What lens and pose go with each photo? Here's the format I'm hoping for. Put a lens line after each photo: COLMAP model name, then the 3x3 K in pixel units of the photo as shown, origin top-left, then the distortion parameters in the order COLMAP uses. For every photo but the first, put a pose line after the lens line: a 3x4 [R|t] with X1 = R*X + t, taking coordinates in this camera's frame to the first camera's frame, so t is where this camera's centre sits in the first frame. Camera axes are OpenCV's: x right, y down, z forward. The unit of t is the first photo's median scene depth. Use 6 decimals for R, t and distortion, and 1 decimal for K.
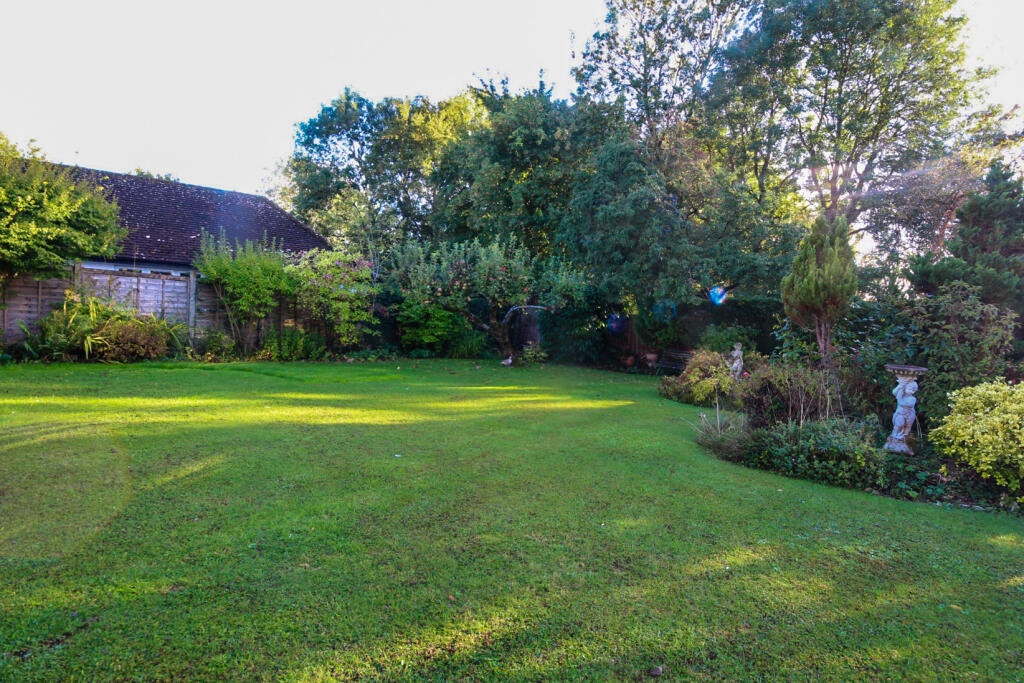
lens RADIAL K [[533.0, 0, 512.0], [0, 533.0, 341.5], [0, 0, 1]] dist [-0.004219, -0.000037]
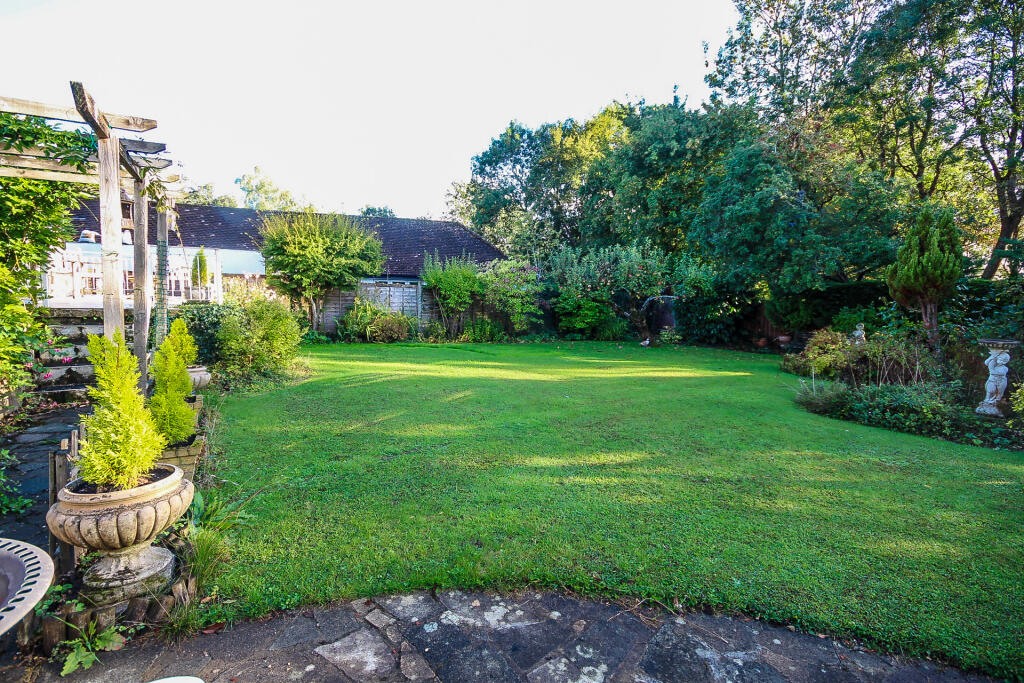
lens RADIAL K [[533.0, 0, 512.0], [0, 533.0, 341.5], [0, 0, 1]] dist [-0.004219, -0.000037]
pose [[0.963498, -0.010004, -0.267530, 0.022631], [0.015793, 0.999685, 0.019496, 0.006520], [0.267251, -0.023010, 0.963352, -0.240941]]
